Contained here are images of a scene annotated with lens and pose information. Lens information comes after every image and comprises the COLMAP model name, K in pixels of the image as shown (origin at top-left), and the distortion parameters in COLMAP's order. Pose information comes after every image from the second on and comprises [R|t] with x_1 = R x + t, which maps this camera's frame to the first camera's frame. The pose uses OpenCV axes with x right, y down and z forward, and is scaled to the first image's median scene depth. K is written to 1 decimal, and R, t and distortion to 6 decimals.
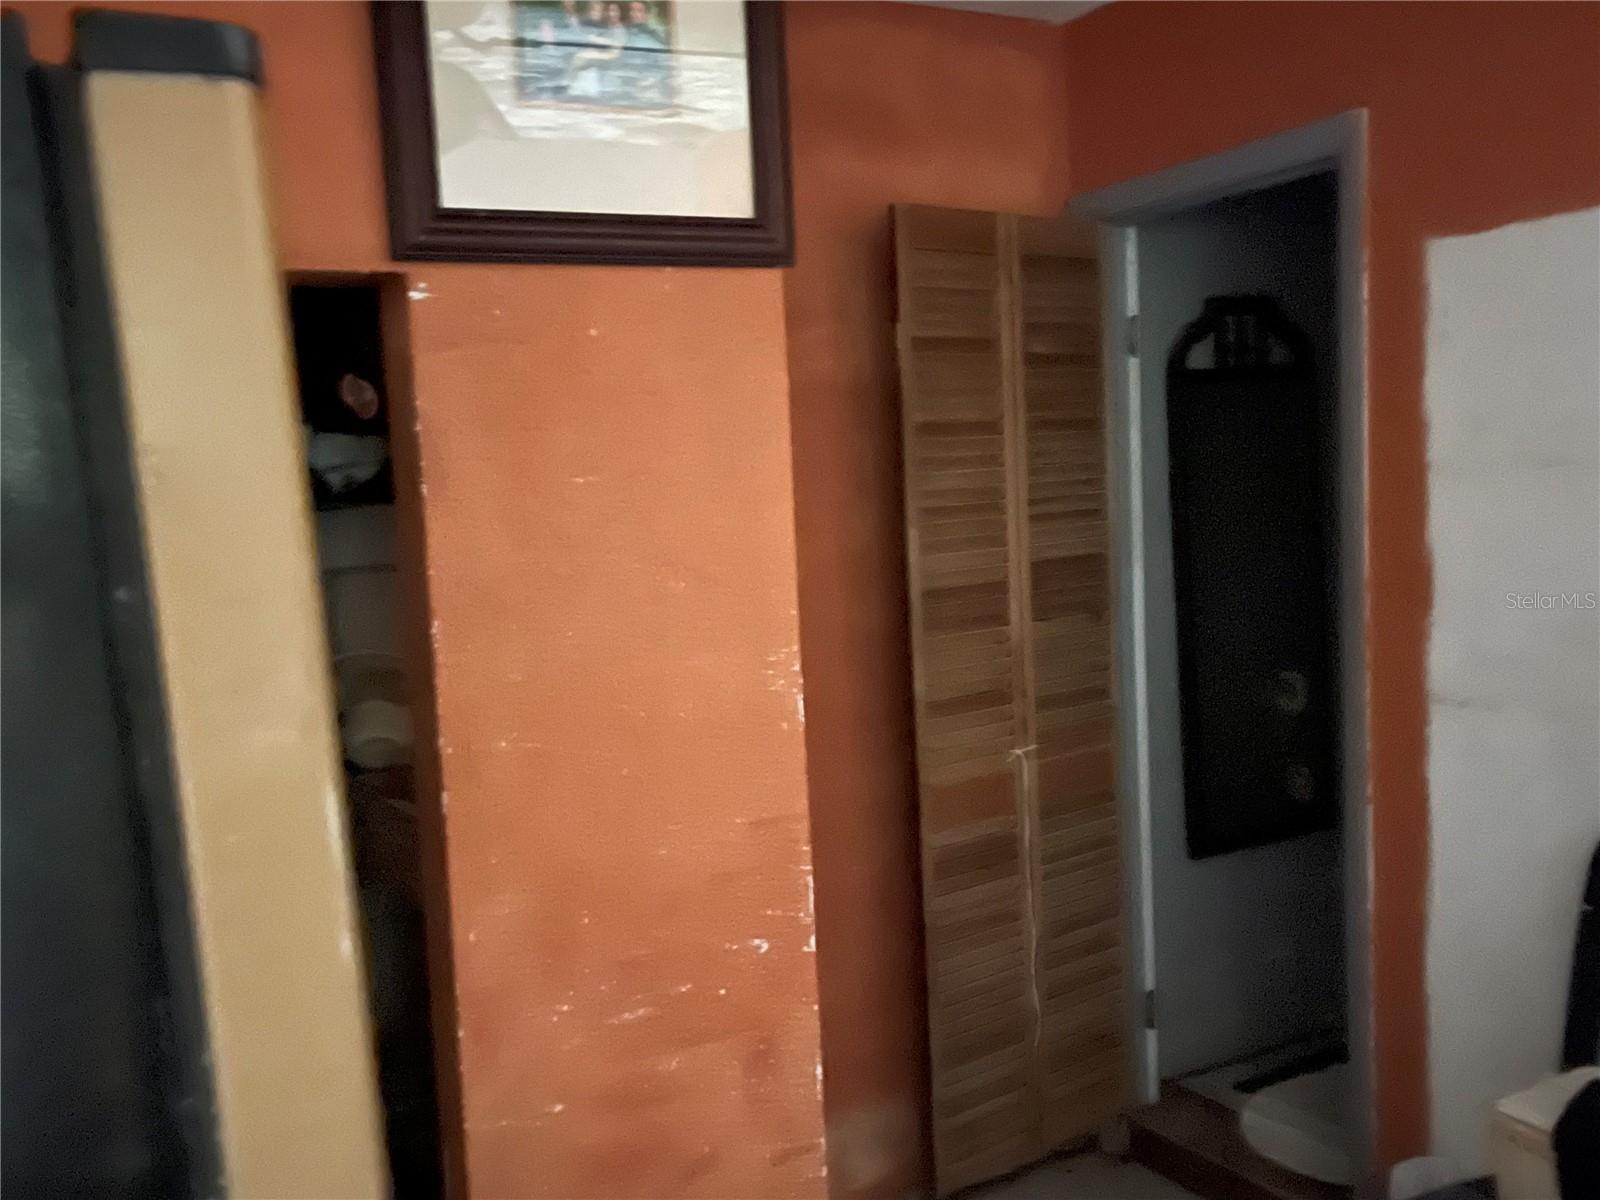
lens RADIAL K [[1459.5, 0, 795.3], [0, 1459.5, 609.1], [0, 0, 1]] dist [0.029226, 0.003764]
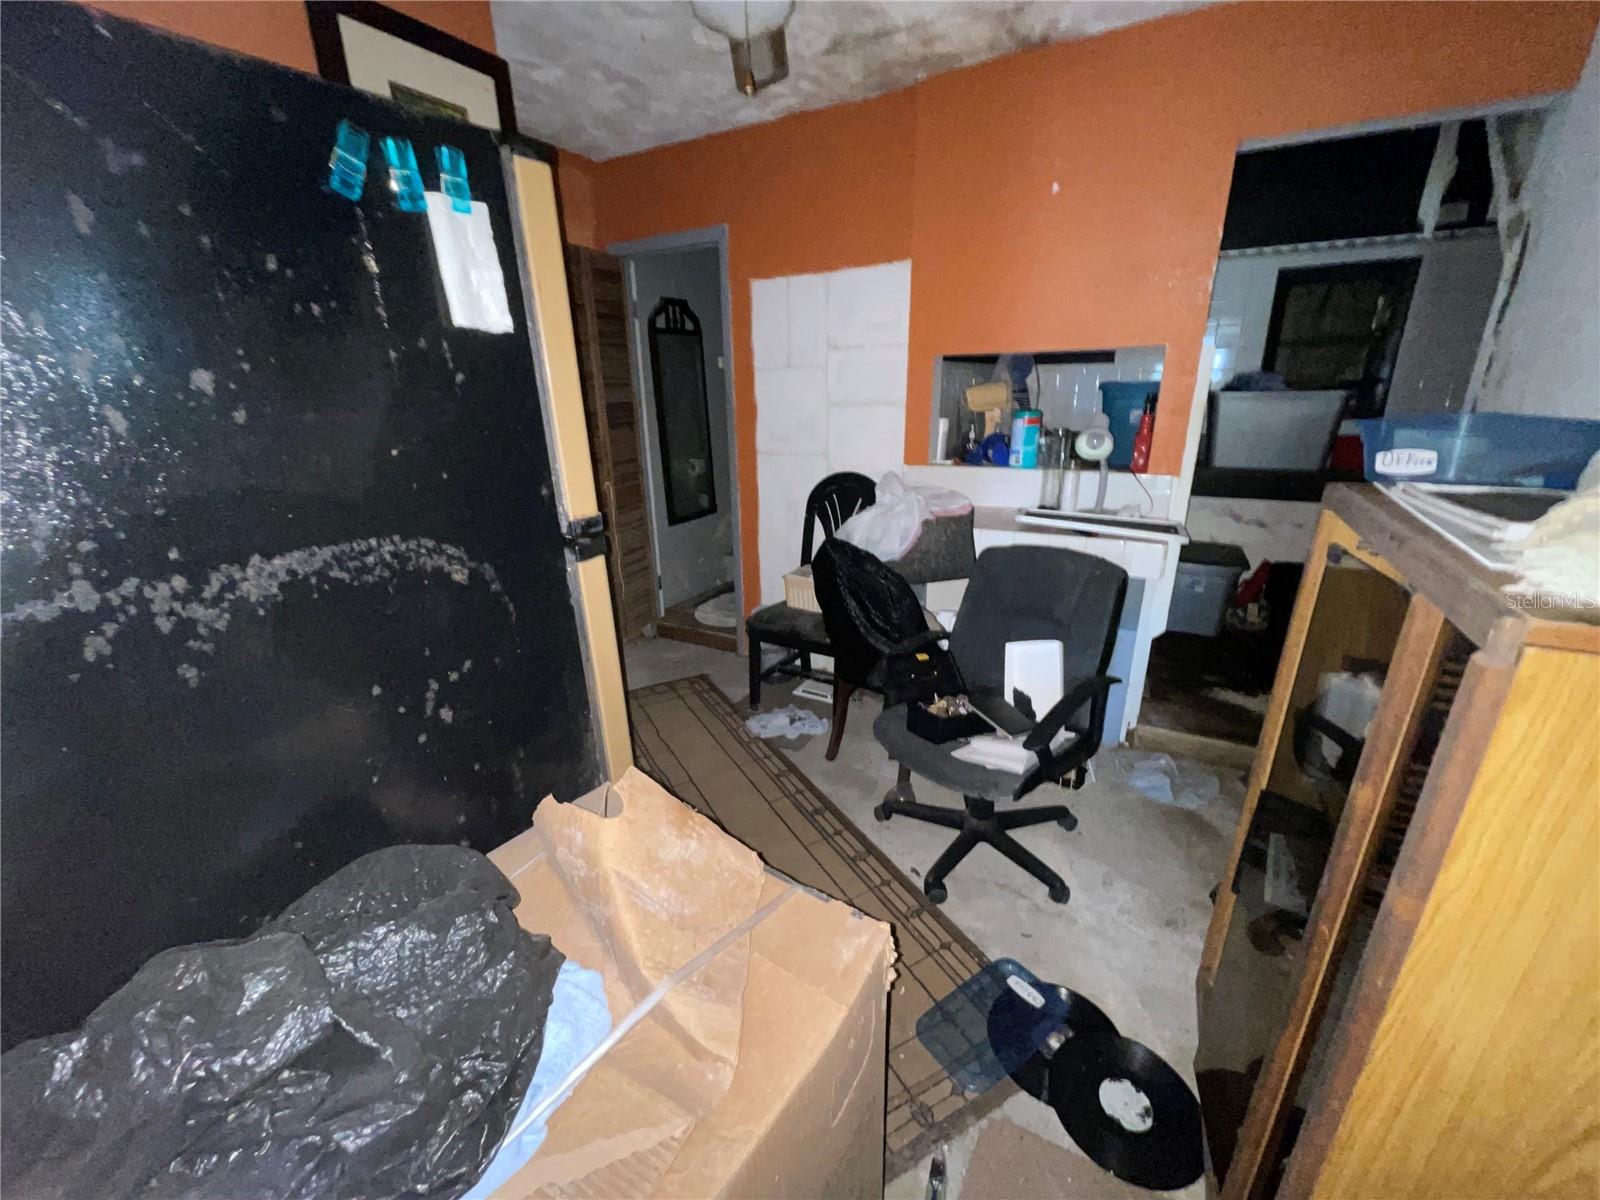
lens RADIAL K [[639.8, 0, 800.2], [0, 639.8, 594.1], [0, 0, 1]] dist [0.000280, 0.000108]
pose [[0.860121, -0.128176, 0.493724, -0.130140], [0.021700, 0.976233, 0.215635, 0.054930], [-0.509628, -0.174758, 0.842460, -0.126251]]
